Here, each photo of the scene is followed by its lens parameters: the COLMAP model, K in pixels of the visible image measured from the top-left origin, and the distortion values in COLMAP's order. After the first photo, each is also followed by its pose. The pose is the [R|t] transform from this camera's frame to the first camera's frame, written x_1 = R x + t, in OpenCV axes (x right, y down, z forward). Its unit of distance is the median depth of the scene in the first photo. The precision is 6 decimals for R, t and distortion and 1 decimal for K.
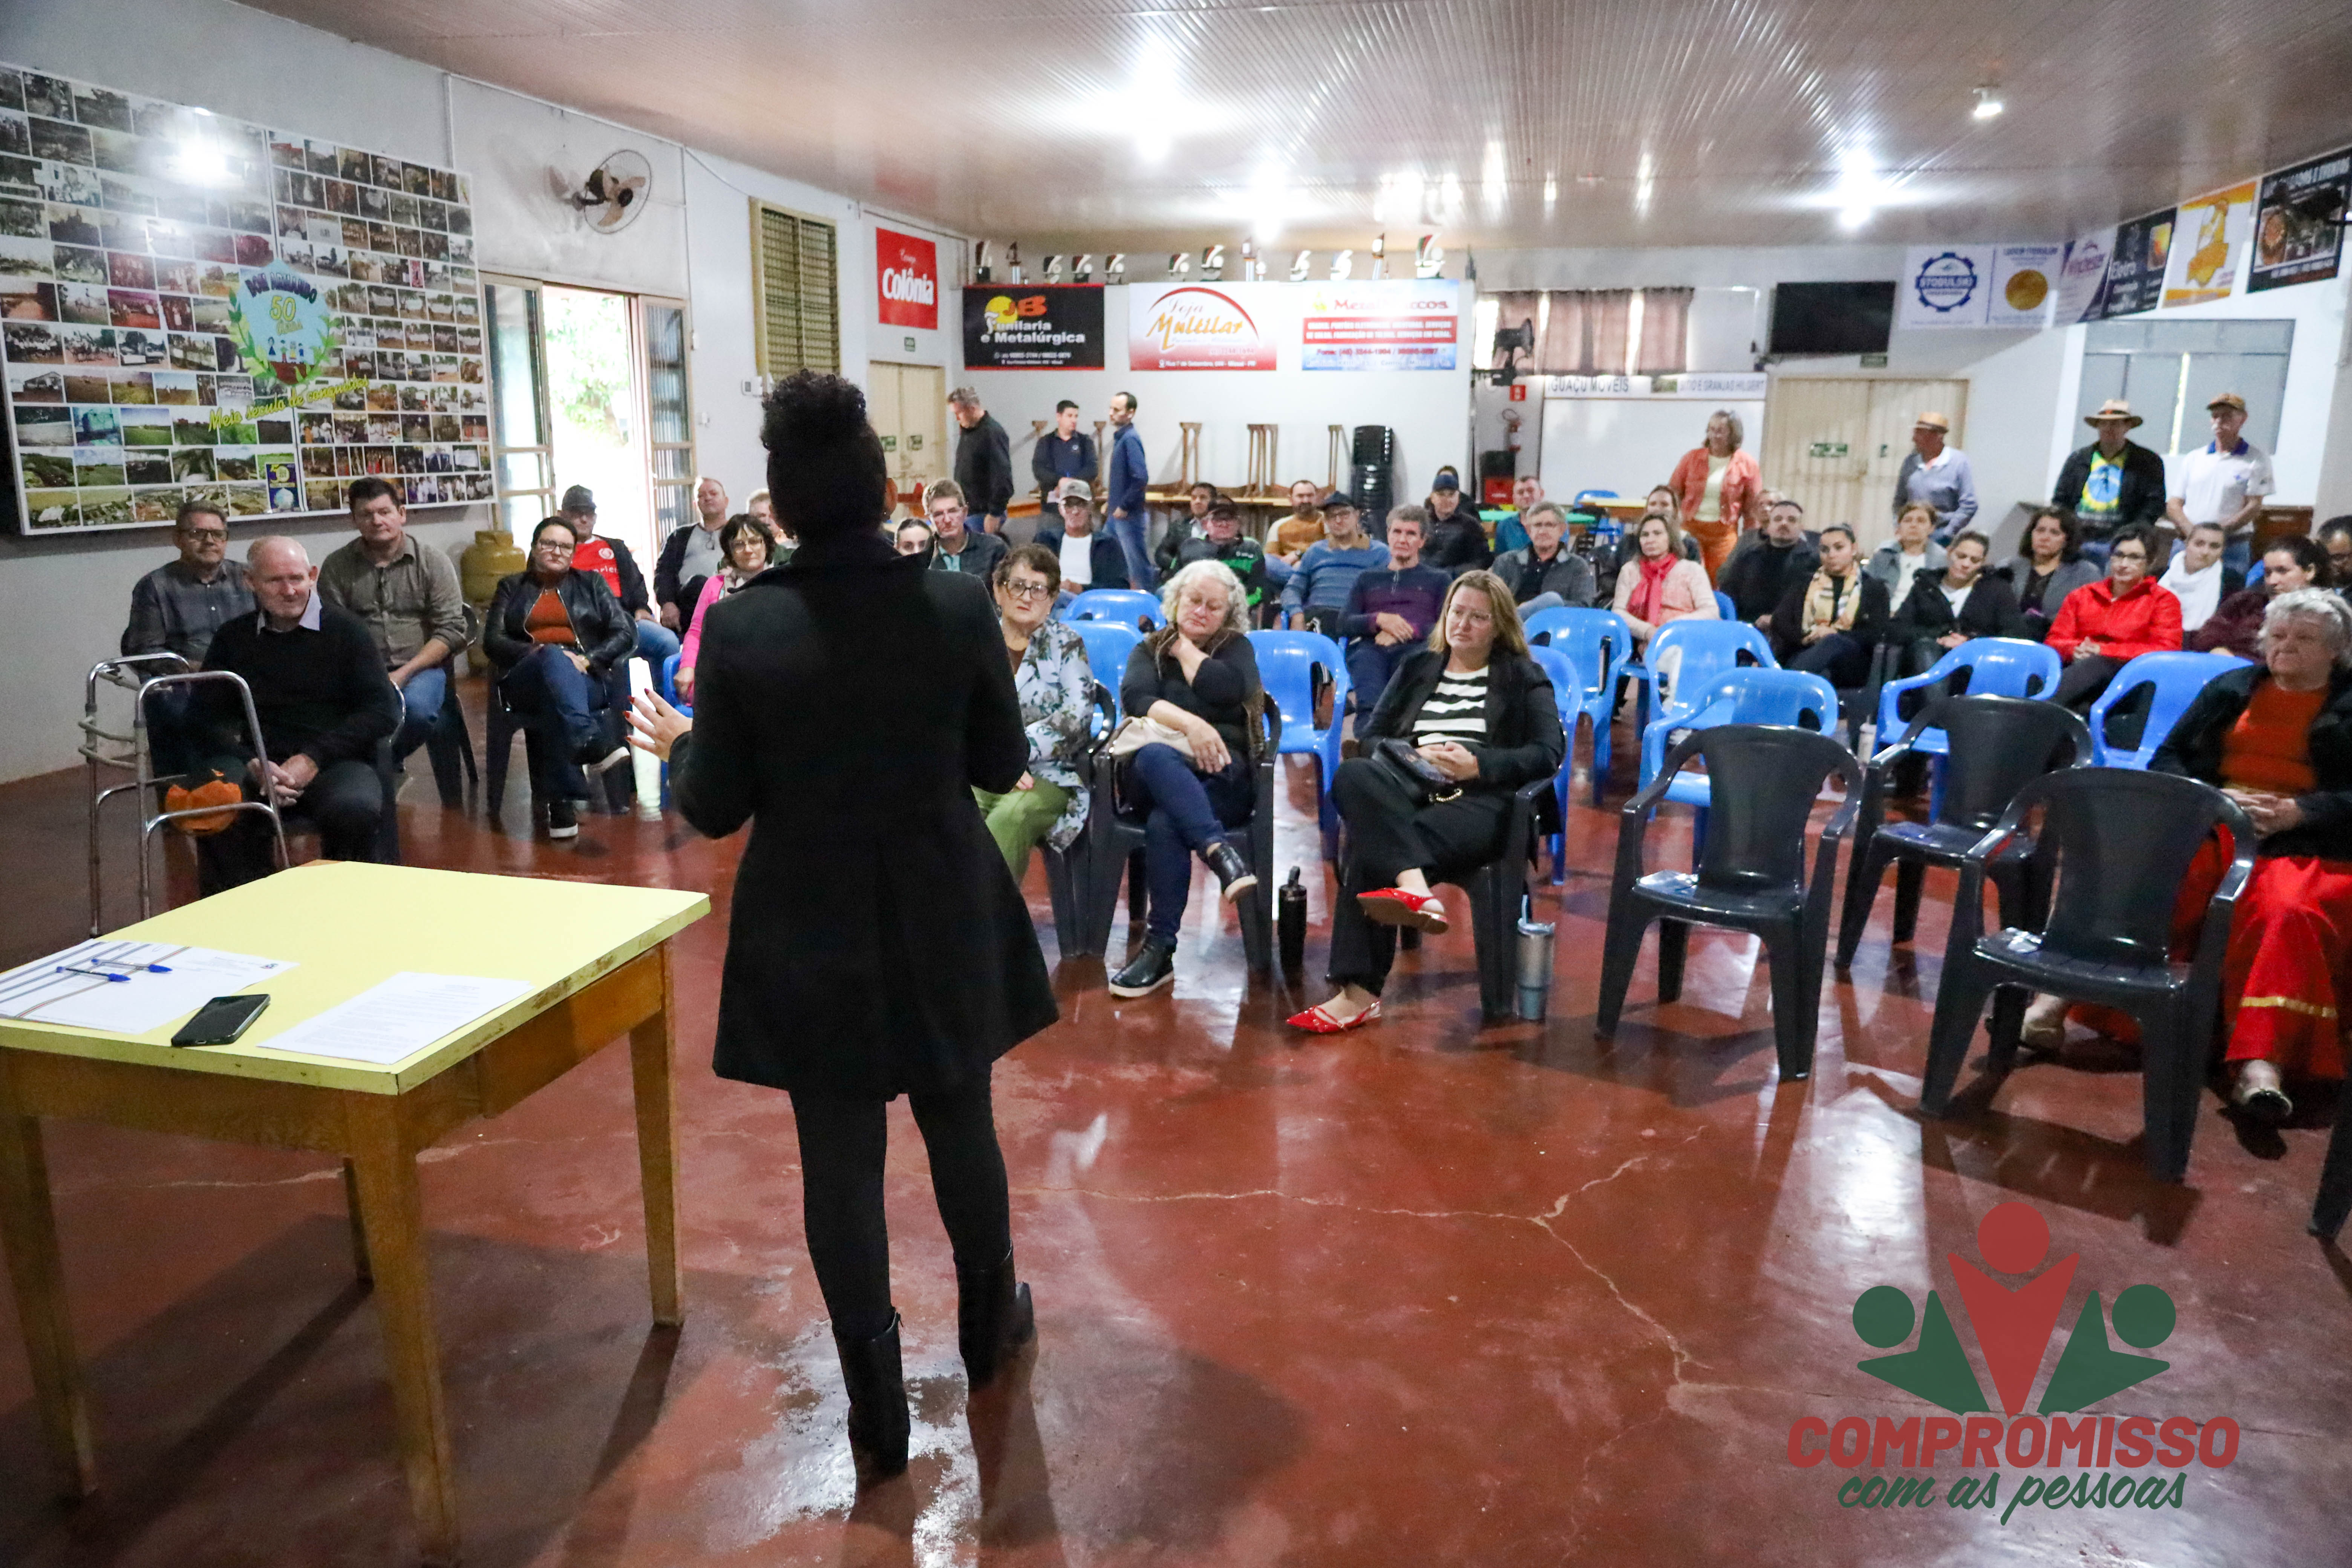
lens RADIAL K [[1620.4, 0, 1177.5], [0, 1620.4, 787.9], [0, 0, 1]] dist [-0.001948, -0.004925]
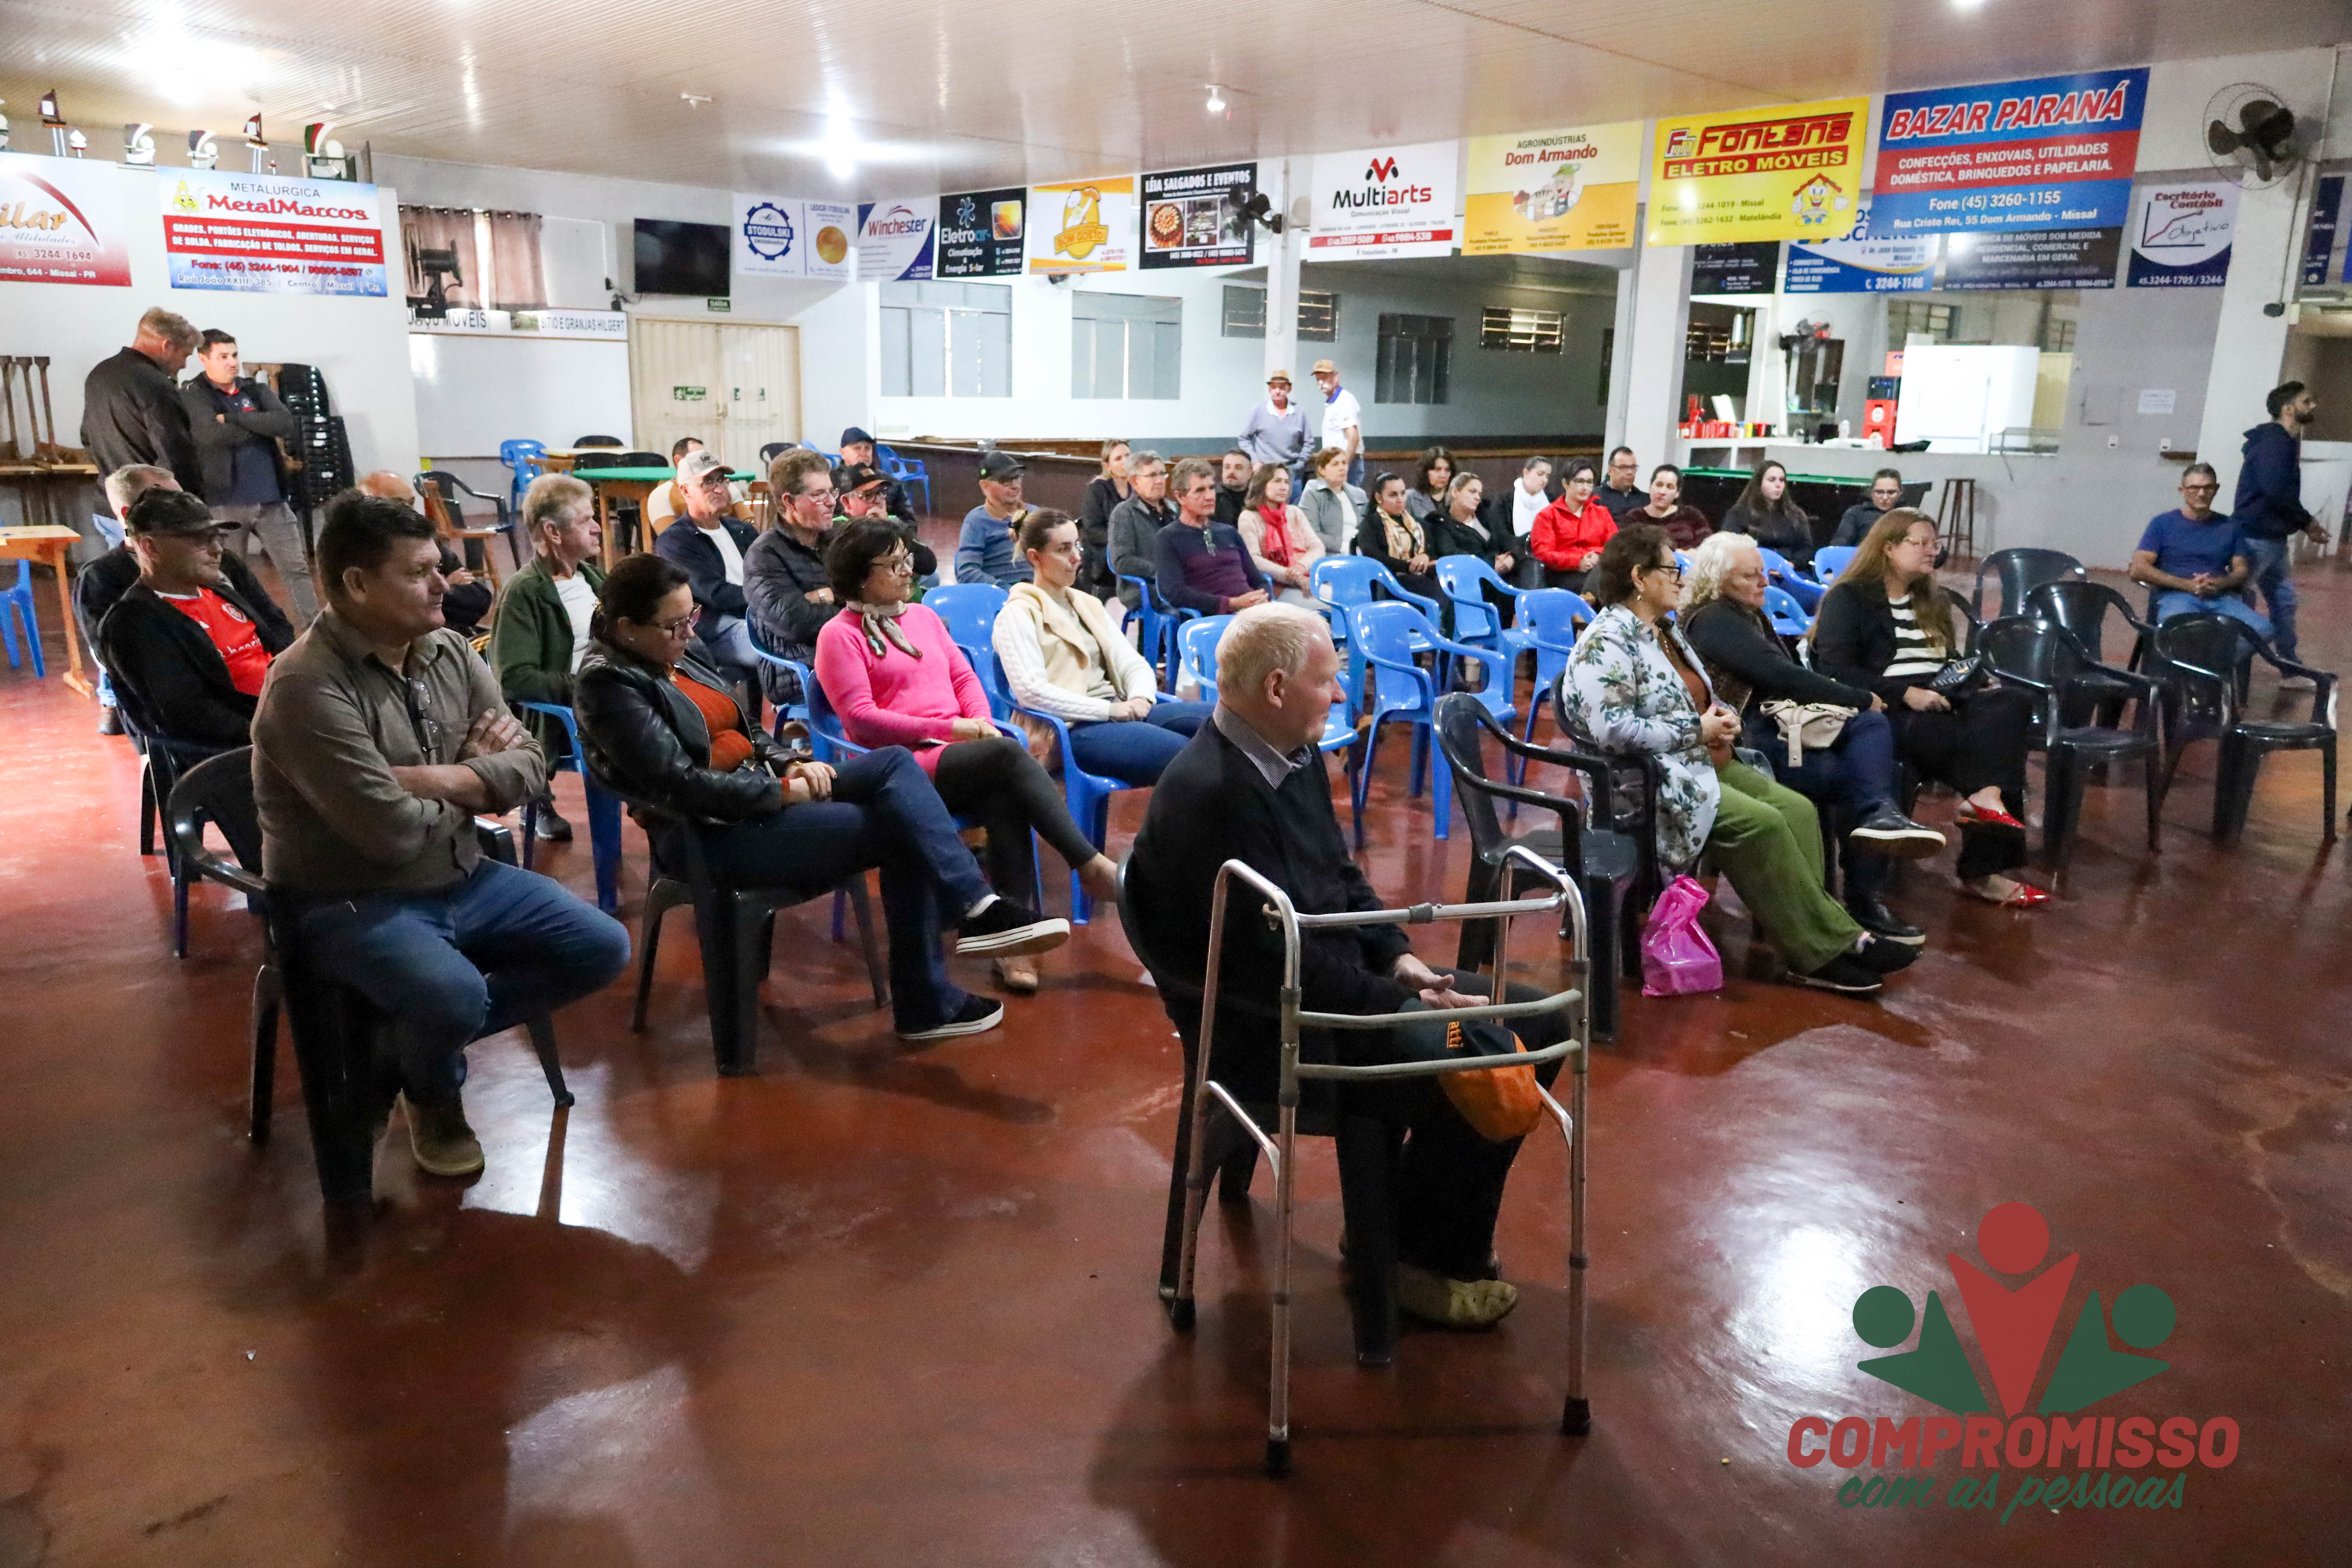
lens RADIAL K [[1620.4, 0, 1181.7], [0, 1620.4, 784.0], [0, 0, 1]] dist [-0.001948, -0.004925]
pose [[0.546456, -0.198634, 0.813591, -0.400291], [0.169305, 0.977609, 0.124964, -0.064198], [-0.820196, 0.069458, 0.567850, 0.277487]]
